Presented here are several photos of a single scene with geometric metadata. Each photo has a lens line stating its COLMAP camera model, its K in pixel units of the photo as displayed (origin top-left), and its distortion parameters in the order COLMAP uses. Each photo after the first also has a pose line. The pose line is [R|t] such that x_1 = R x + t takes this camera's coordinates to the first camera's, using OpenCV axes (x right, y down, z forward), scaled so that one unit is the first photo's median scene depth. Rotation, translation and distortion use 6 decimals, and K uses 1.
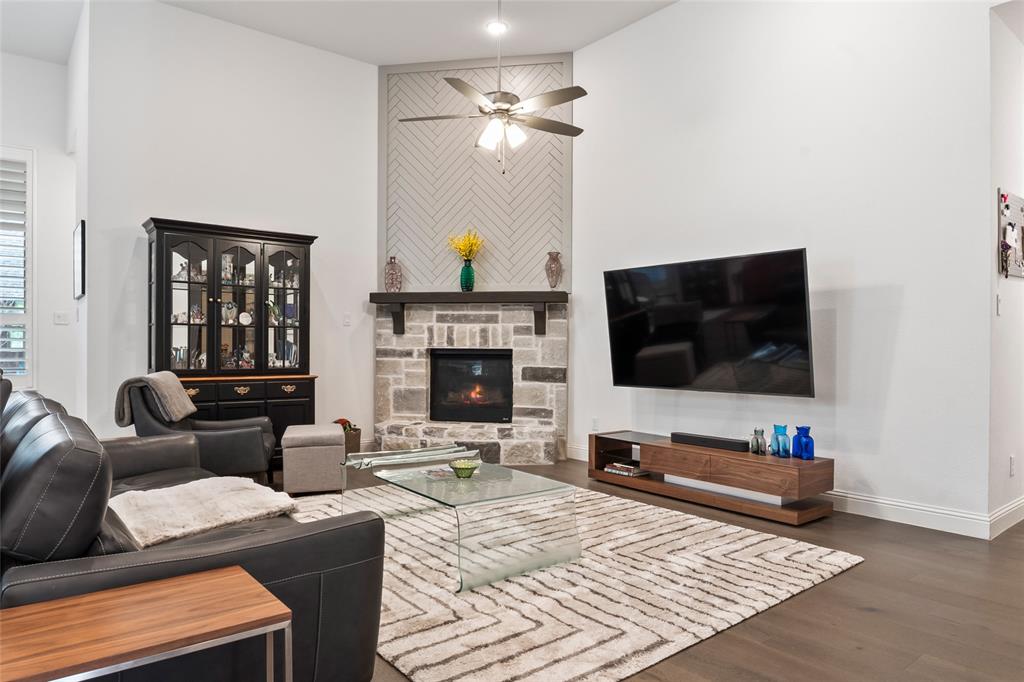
lens RADIAL K [[649.1, 0, 513.4], [0, 649.1, 347.7], [0, 0, 1]] dist [-0.022095, -0.002171]
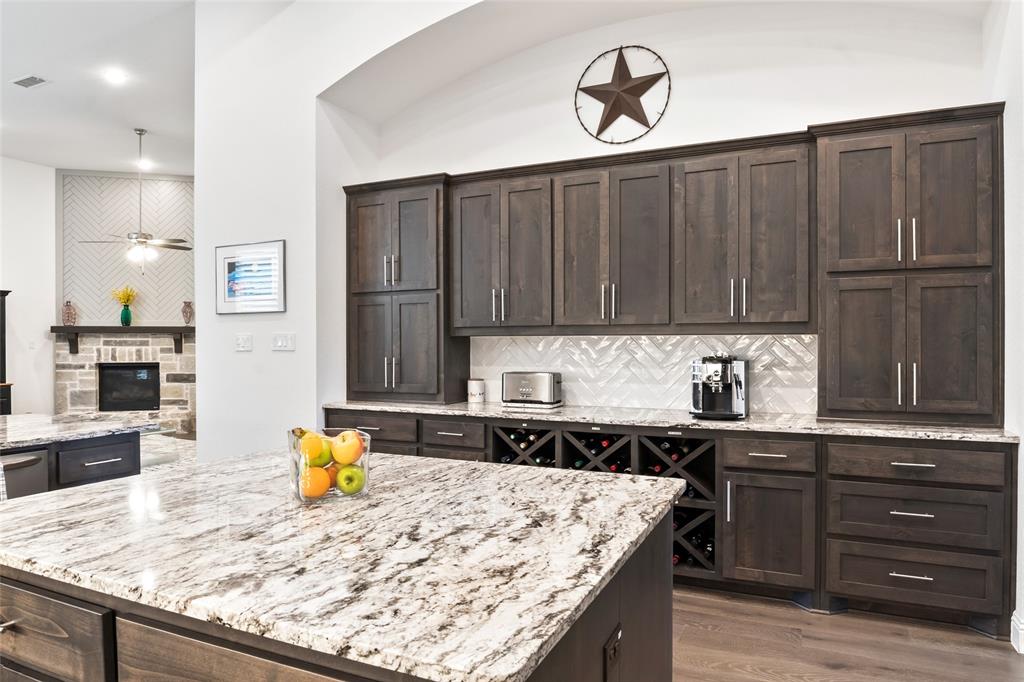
lens RADIAL K [[649.1, 0, 509.8], [0, 649.1, 345.2], [0, 0, 1]] dist [-0.022095, -0.002171]
pose [[0.900772, -0.009325, 0.434193, 0.084729], [0.010063, 0.999949, 0.000600, -0.031792], [-0.434177, 0.003829, 0.900820, -0.766121]]
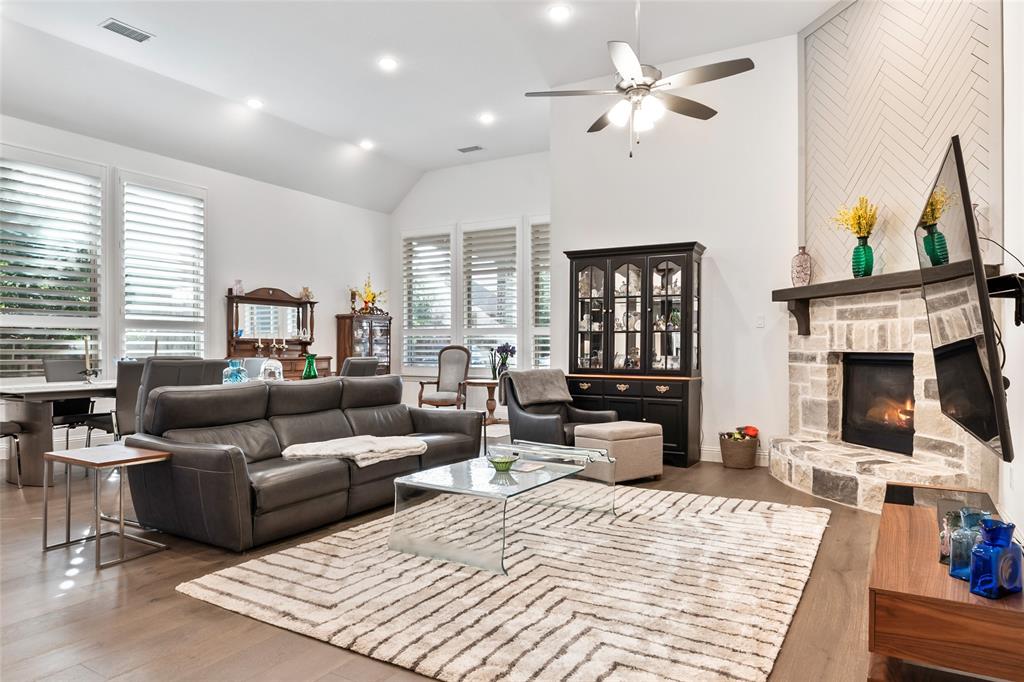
lens RADIAL K [[649.1, 0, 511.3], [0, 649.1, 345.3], [0, 0, 1]] dist [-0.022095, -0.002171]
pose [[0.347253, -0.007361, -0.937743, 0.500269], [-0.001685, 0.999963, -0.008474, 0.000252], [0.937770, 0.004523, 0.347227, 0.343011]]
